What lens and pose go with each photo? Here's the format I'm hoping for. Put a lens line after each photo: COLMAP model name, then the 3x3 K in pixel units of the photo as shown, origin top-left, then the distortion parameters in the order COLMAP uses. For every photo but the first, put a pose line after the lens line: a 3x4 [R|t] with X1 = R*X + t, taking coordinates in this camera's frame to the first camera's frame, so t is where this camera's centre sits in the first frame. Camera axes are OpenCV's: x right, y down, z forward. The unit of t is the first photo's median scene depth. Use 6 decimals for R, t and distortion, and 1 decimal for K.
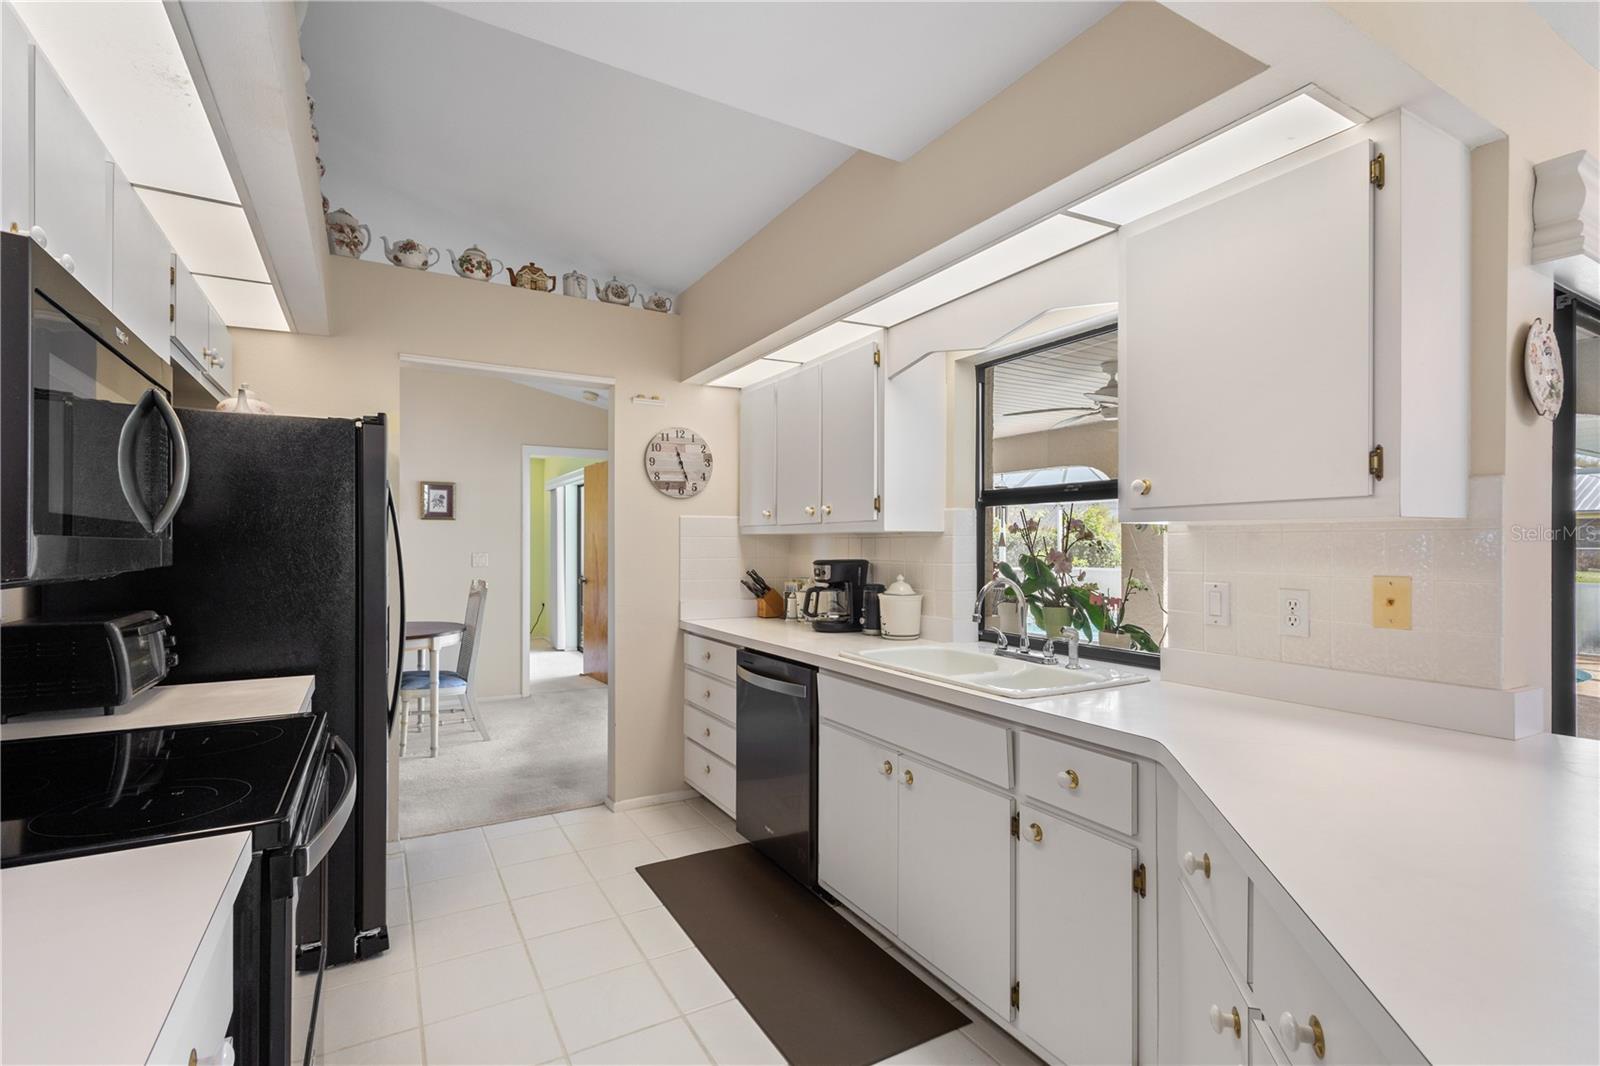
lens RADIAL K [[735.7, 0, 800.0], [0, 735.7, 533.0], [0, 0, 1]] dist [0.005338, -0.000023]
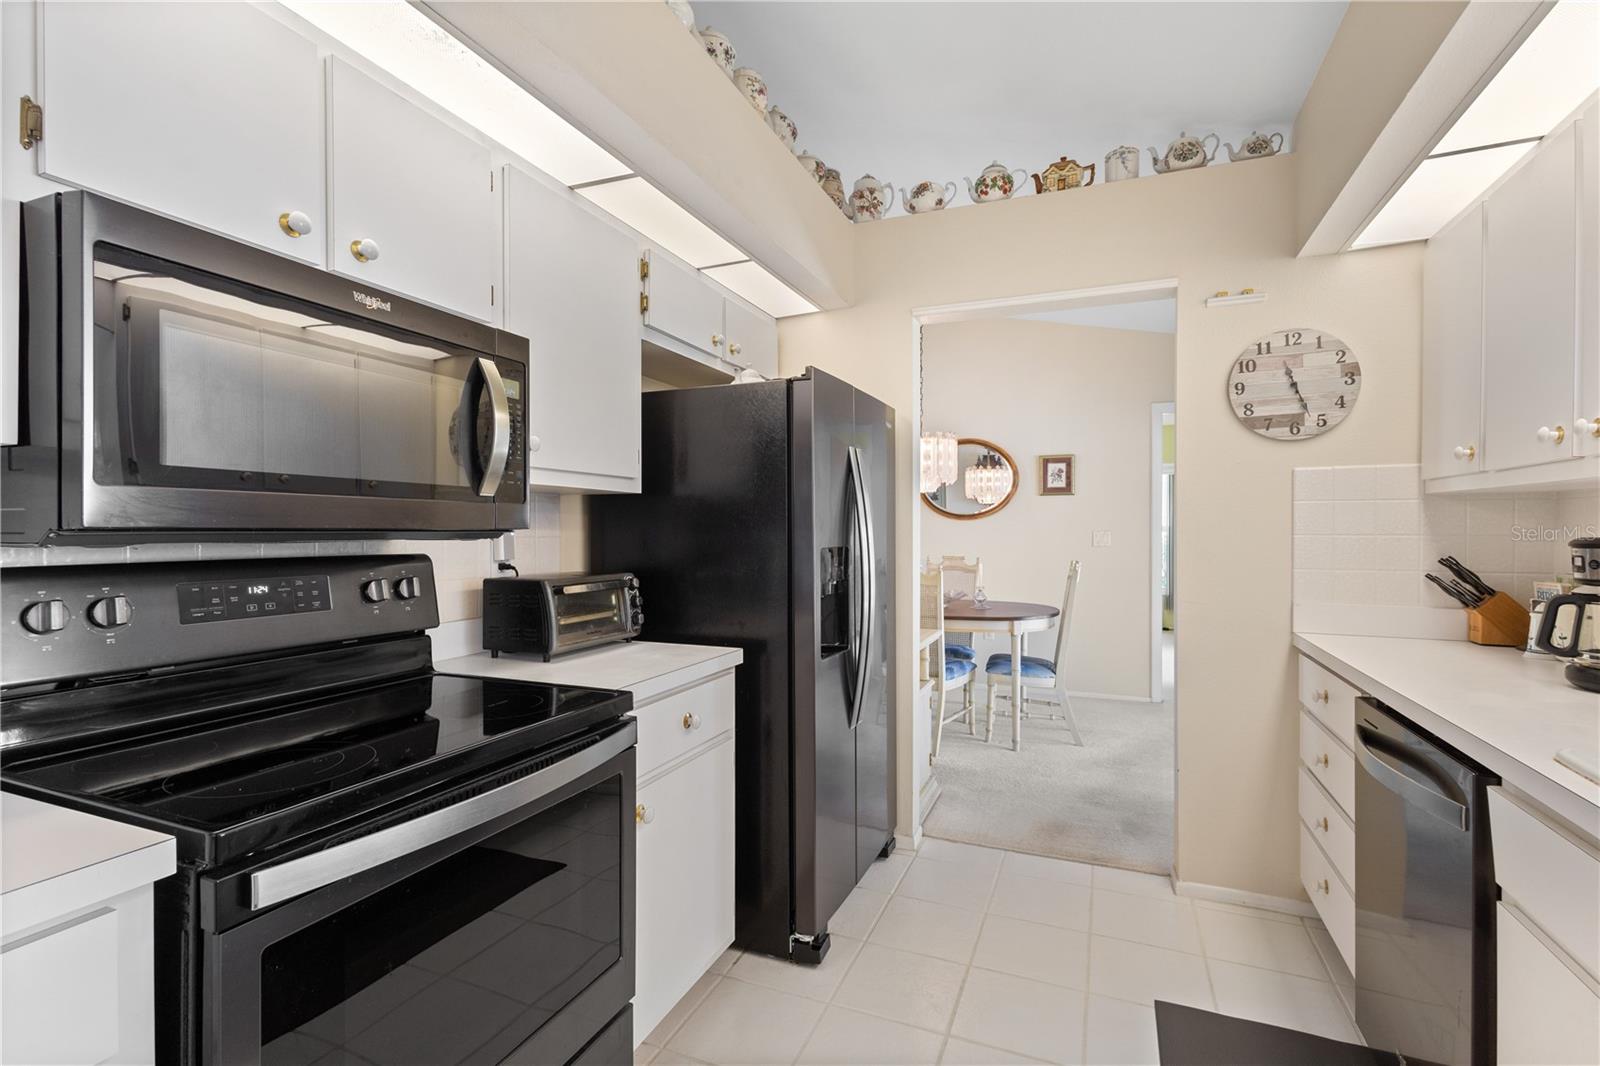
lens RADIAL K [[738.6, 0, 800.3], [0, 738.6, 530.2], [0, 0, 1]] dist [0.009816, -0.001149]
pose [[0.607849, -0.000741, -0.794052, 0.089436], [0.016014, 0.999808, 0.011326, 0.016577], [0.793891, -0.019600, 0.607744, 0.279301]]
